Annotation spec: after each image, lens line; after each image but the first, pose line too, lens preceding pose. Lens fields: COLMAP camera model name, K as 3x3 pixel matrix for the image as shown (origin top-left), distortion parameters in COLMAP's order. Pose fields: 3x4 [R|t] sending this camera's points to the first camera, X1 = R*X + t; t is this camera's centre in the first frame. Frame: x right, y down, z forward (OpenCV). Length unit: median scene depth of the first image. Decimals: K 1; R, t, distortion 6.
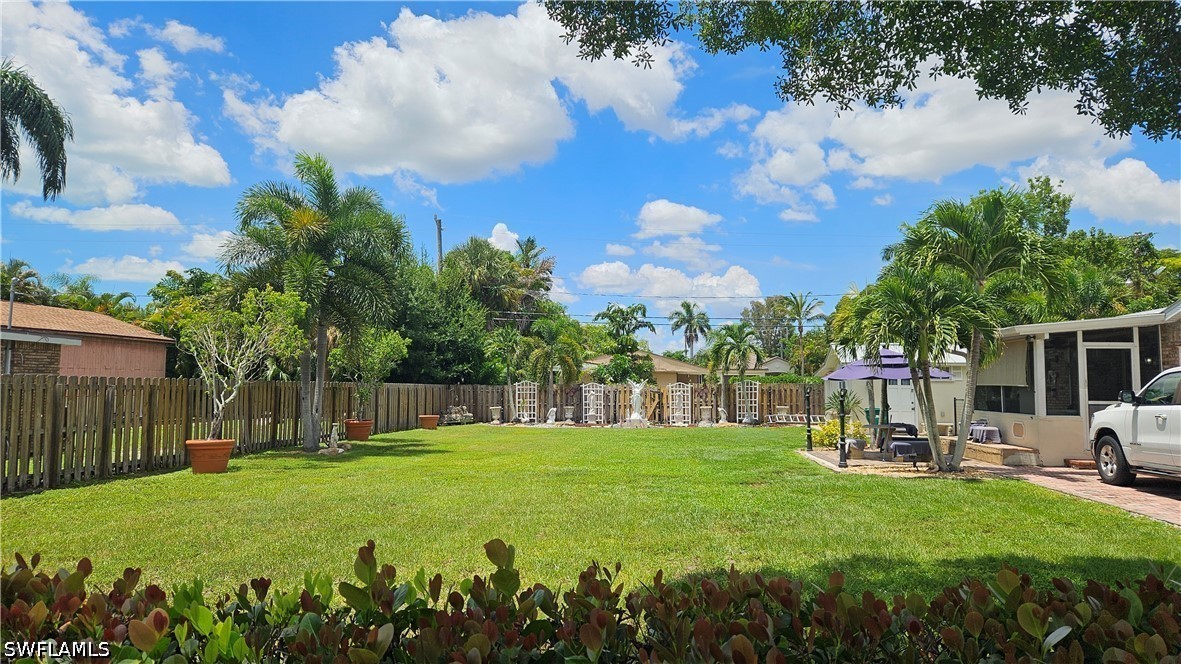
lens RADIAL K [[781.9, 0, 590.5], [0, 781.9, 332.0], [0, 0, 1]] dist [0.065605, -0.052538]
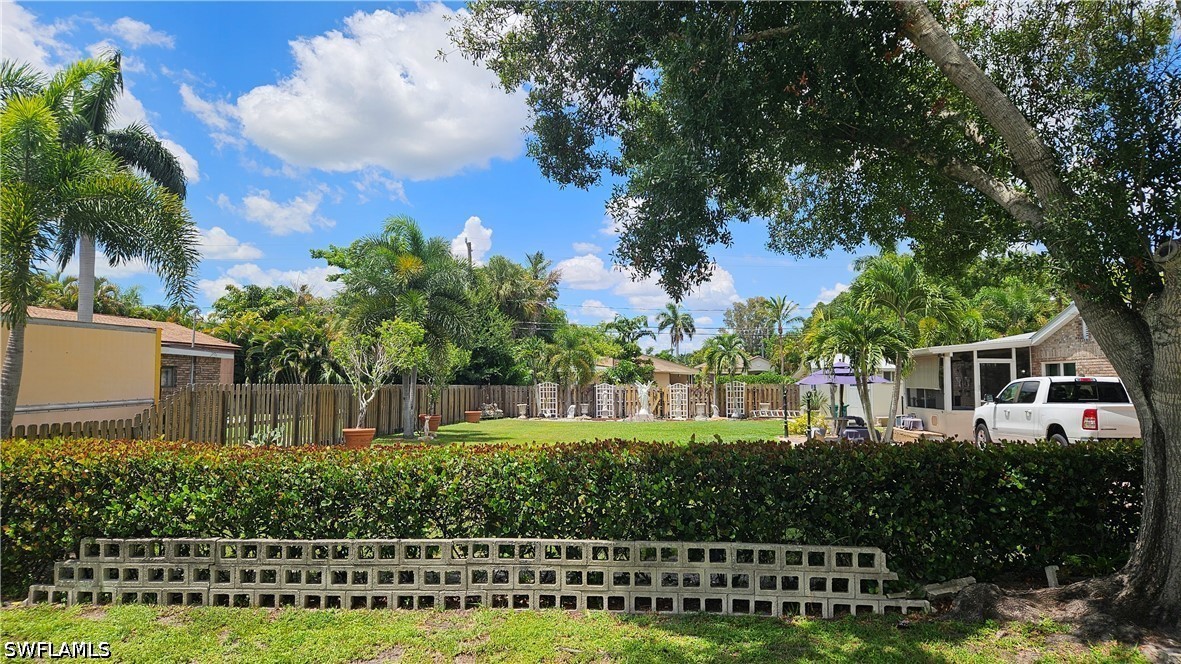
lens RADIAL K [[781.9, 0, 590.5], [0, 781.9, 332.0], [0, 0, 1]] dist [0.065605, -0.052538]
pose [[0.999717, 0.000010, 0.023789, -0.048400], [-0.000125, 0.999988, 0.004841, -0.019313], [-0.023788, -0.004842, 0.999705, -0.184801]]
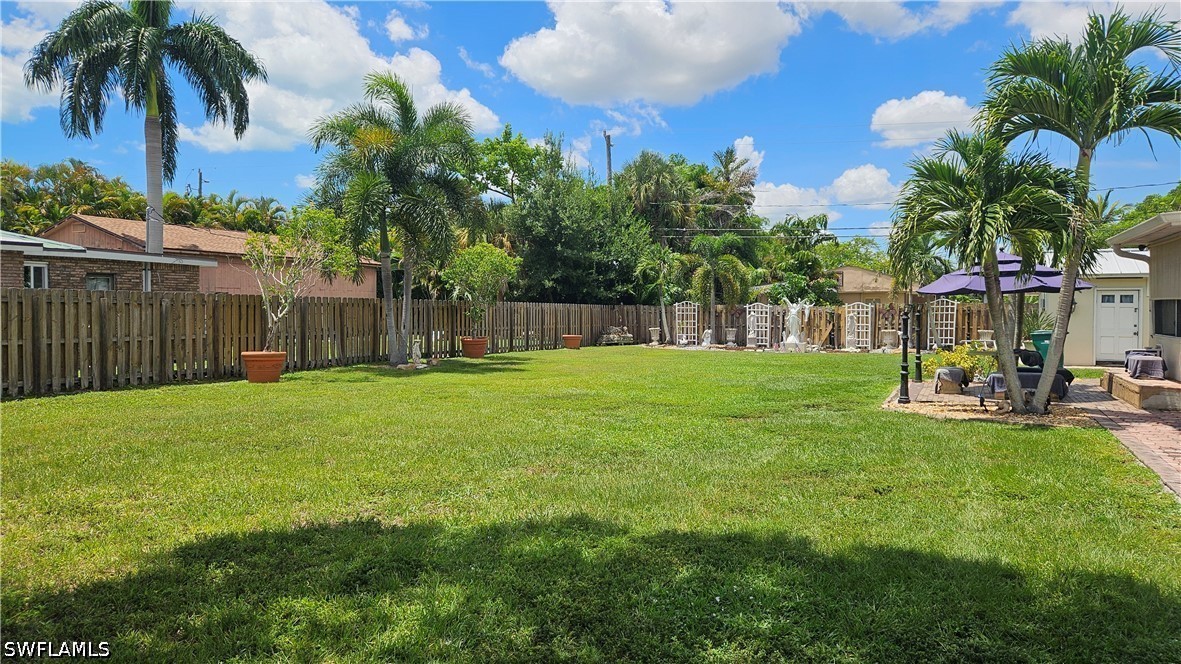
lens RADIAL K [[781.9, 0, 590.5], [0, 781.9, 332.0], [0, 0, 1]] dist [0.065605, -0.052538]
pose [[0.940791, 0.011463, -0.338795, 0.135905], [0.021464, 0.995408, 0.093283, 0.009261], [0.338308, -0.095031, 0.936225, 0.073132]]
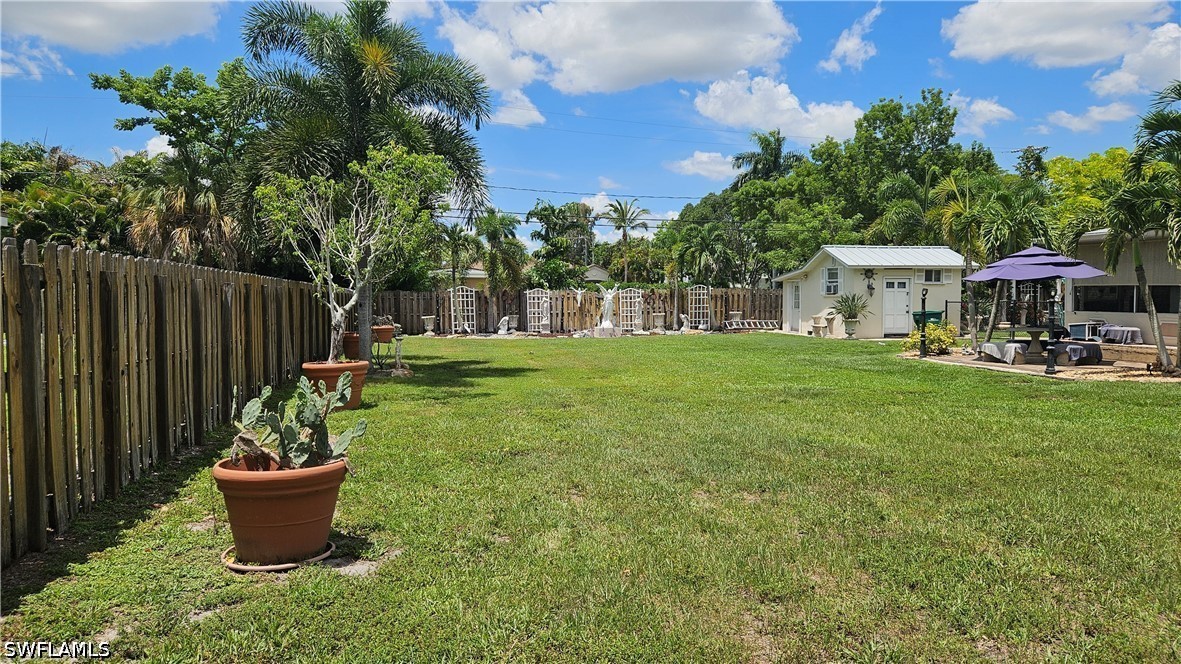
lens RADIAL K [[789.6, 0, 590.5], [0, 789.6, 332.0], [0, 0, 1]] dist [0.072636, -0.052685]
pose [[0.958203, -0.017321, 0.285566, -0.208011], [-0.015850, 0.993418, 0.113440, 0.011002], [-0.285651, -0.113224, 0.951622, 0.116268]]
